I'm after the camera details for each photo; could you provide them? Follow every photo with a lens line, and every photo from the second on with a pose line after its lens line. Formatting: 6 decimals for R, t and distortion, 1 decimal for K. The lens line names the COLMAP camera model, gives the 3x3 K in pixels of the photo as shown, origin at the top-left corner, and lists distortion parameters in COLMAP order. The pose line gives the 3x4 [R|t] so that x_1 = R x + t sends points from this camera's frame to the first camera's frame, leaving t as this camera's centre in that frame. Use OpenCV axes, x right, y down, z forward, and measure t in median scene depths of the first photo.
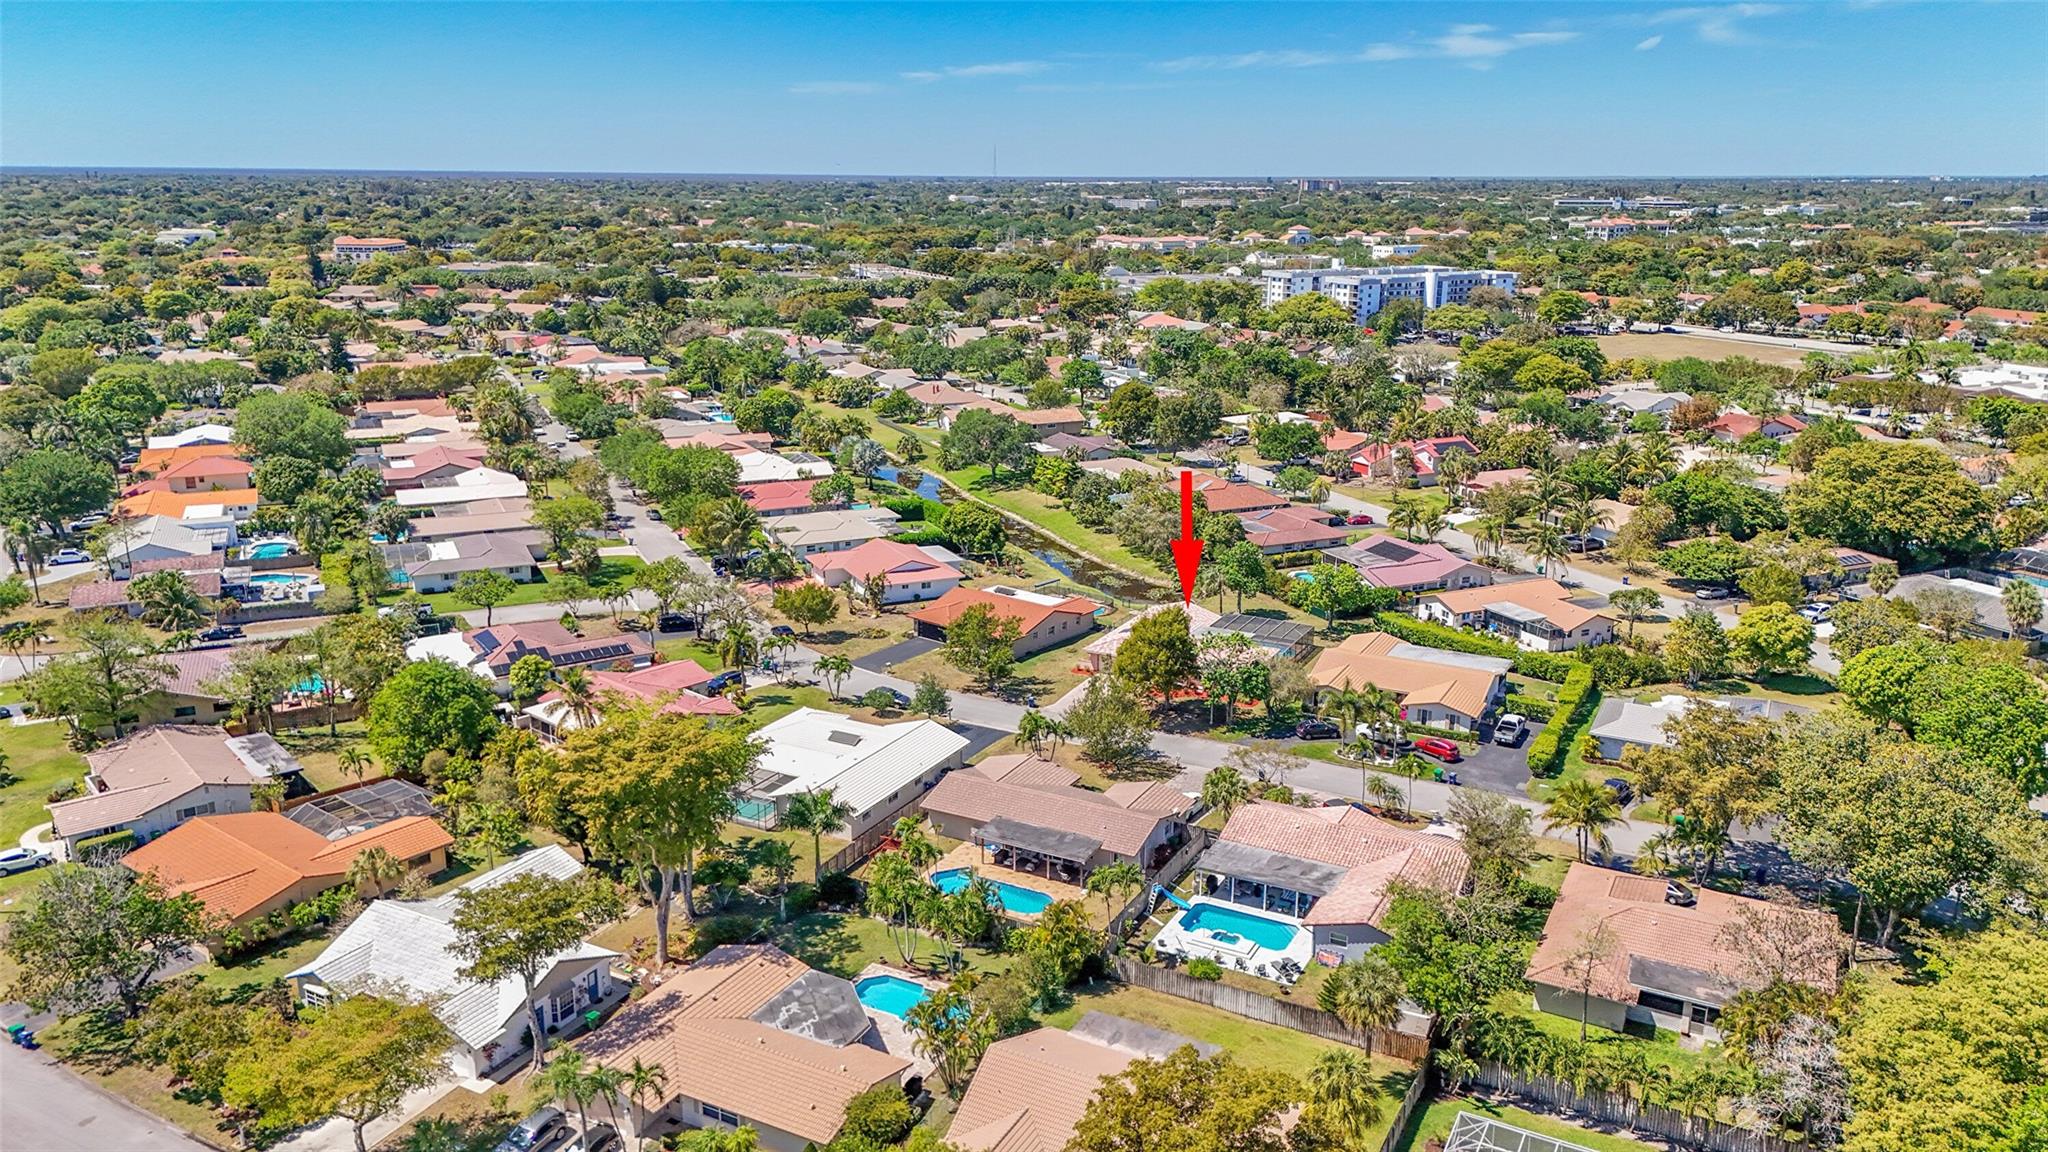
lens RADIAL K [[1502.5, 0, 1019.4], [0, 1502.5, 566.0], [0, 0, 1]] dist [0.067406, -0.062986]
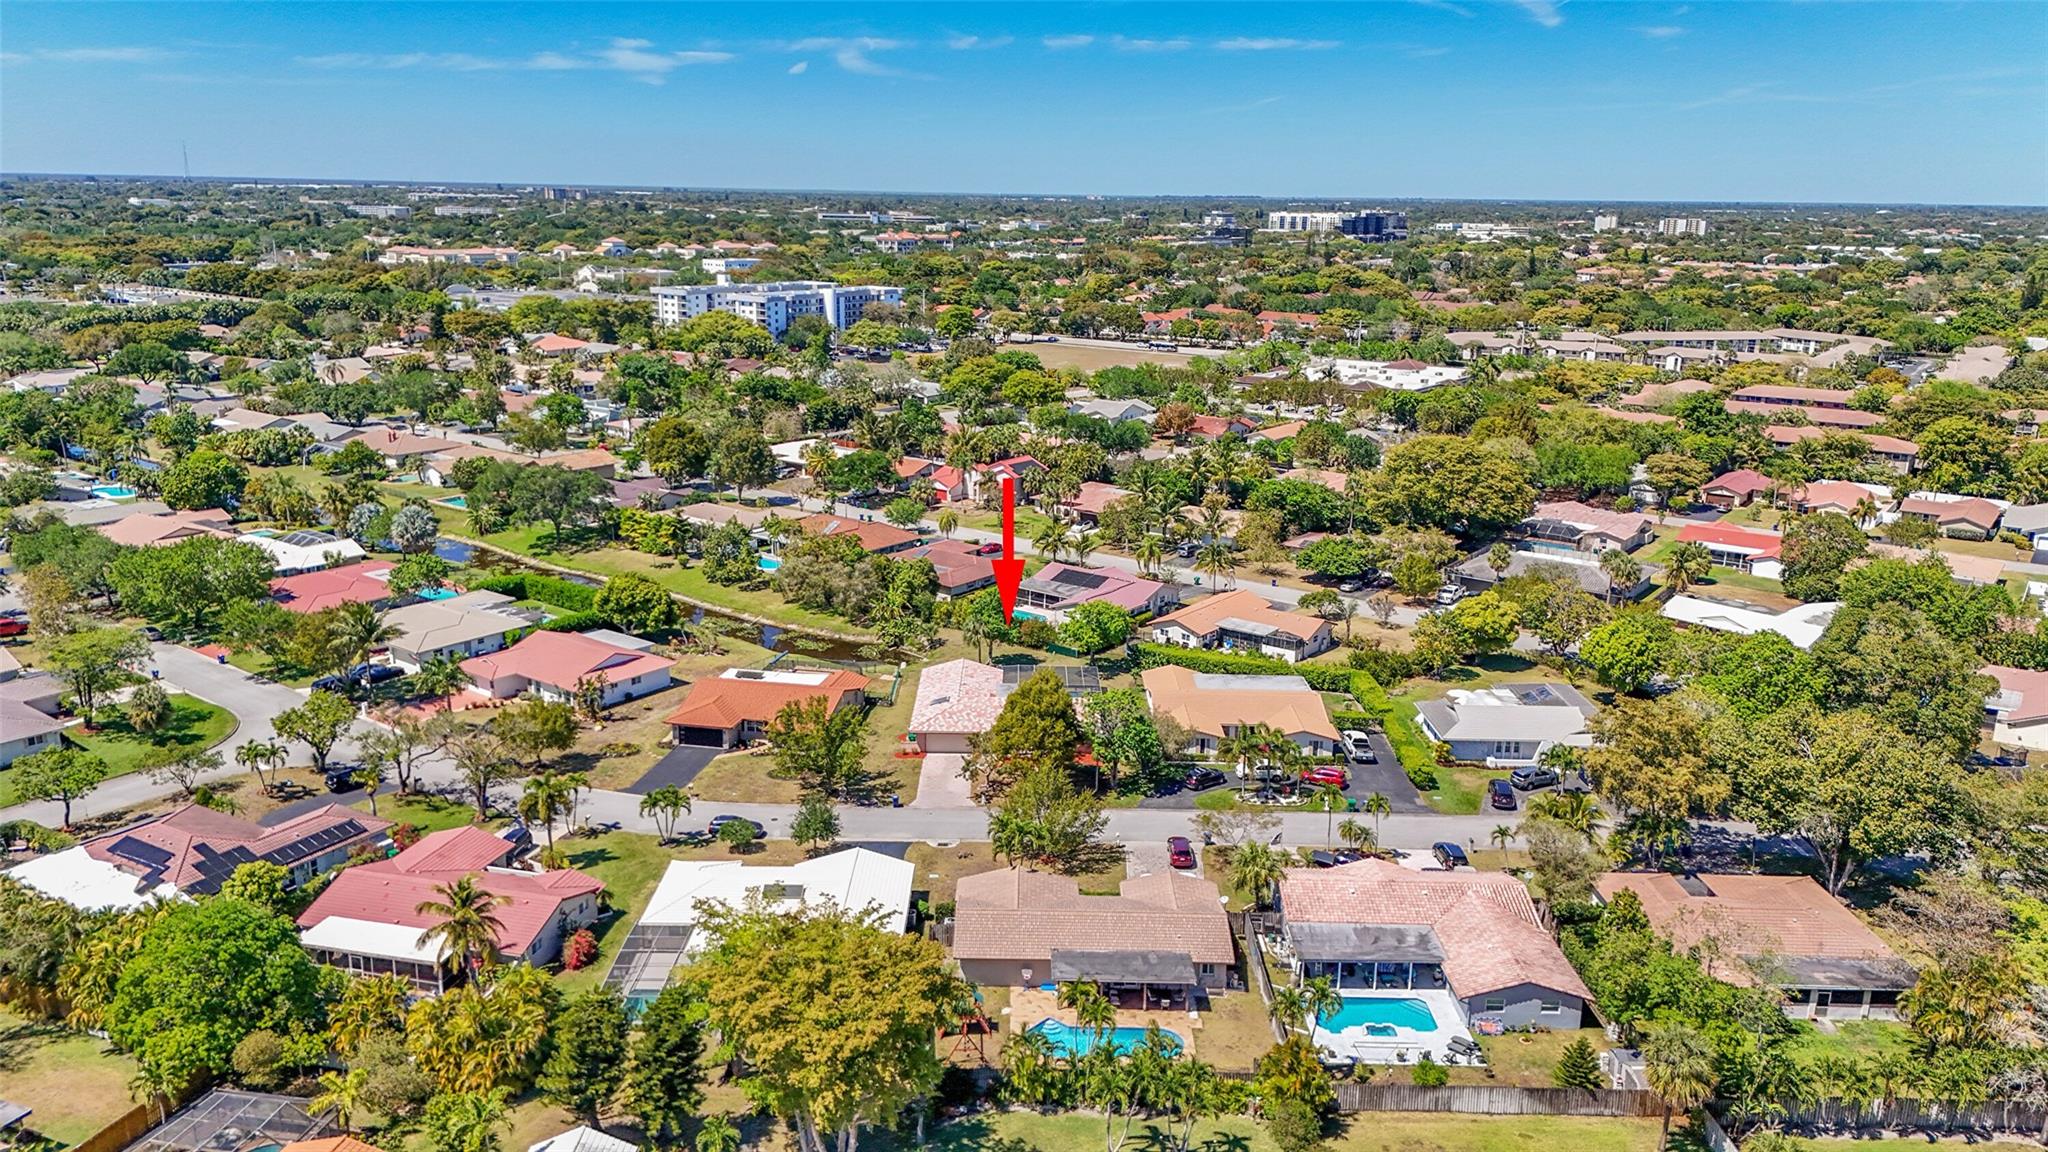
lens RADIAL K [[1502.5, 0, 1044.0], [0, 1502.5, 577.5], [0, 0, 1]] dist [0.067406, -0.062986]
pose [[0.881123, -0.106837, 0.460661, -0.238219], [0.106705, 0.993940, 0.026417, -0.040790], [-0.460692, 0.025878, 0.887183, 0.143147]]
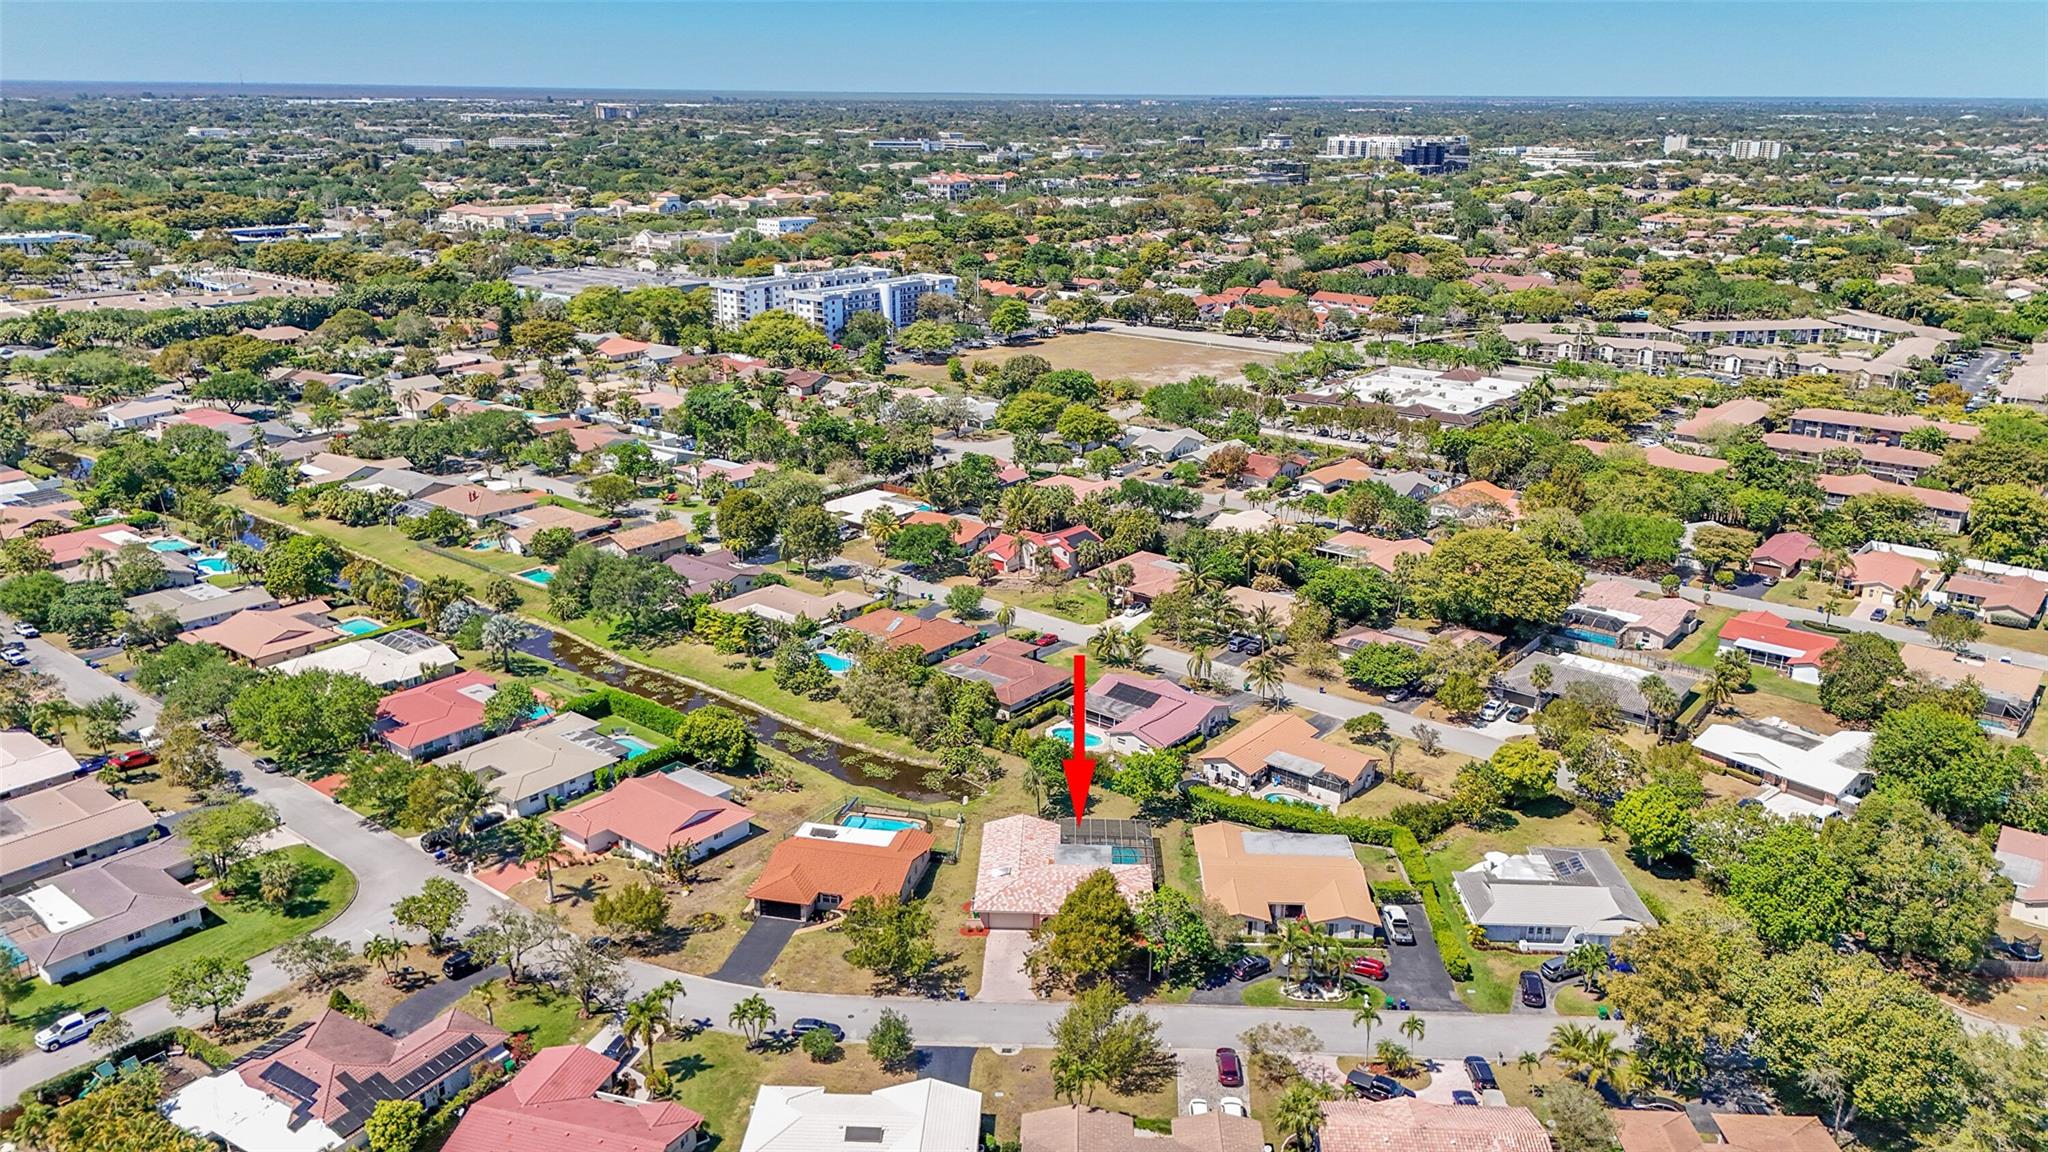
lens RADIAL K [[1502.5, 0, 1044.0], [0, 1502.5, 581.8], [0, 0, 1]] dist [0.067406, -0.062986]
pose [[0.896487, -0.129084, 0.423851, -0.244940], [0.105016, 0.991266, 0.079771, -0.184150], [-0.430446, -0.027002, 0.902212, 0.105176]]
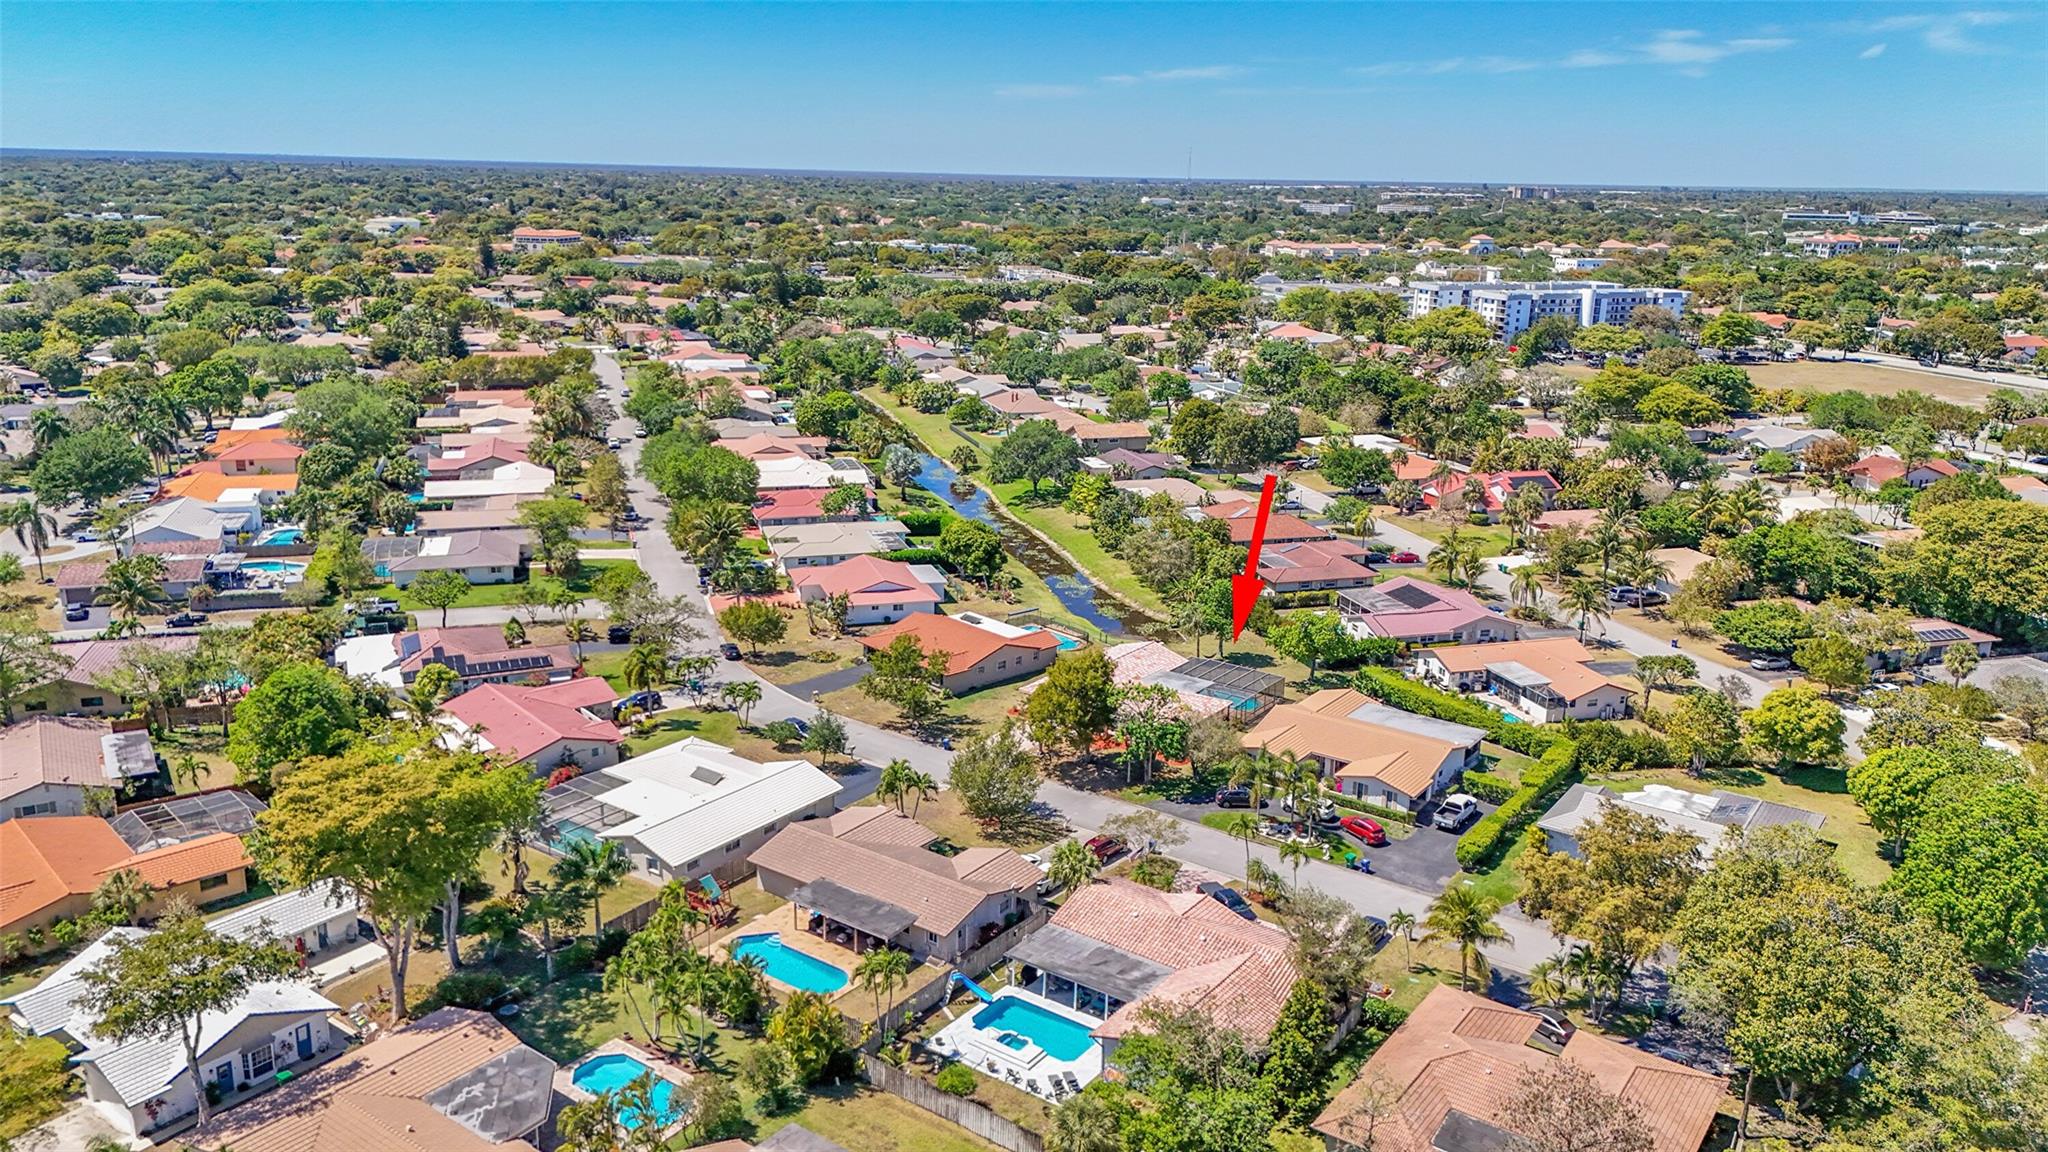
lens RADIAL K [[1502.5, 0, 1013.4], [0, 1502.5, 532.9], [0, 0, 1]] dist [0.067406, -0.062986]
pose [[0.990628, 0.047613, -0.128020, 0.127951], [-0.050357, 0.998564, -0.018281, -0.020009], [0.126965, 0.024557, 0.991603, 0.057666]]
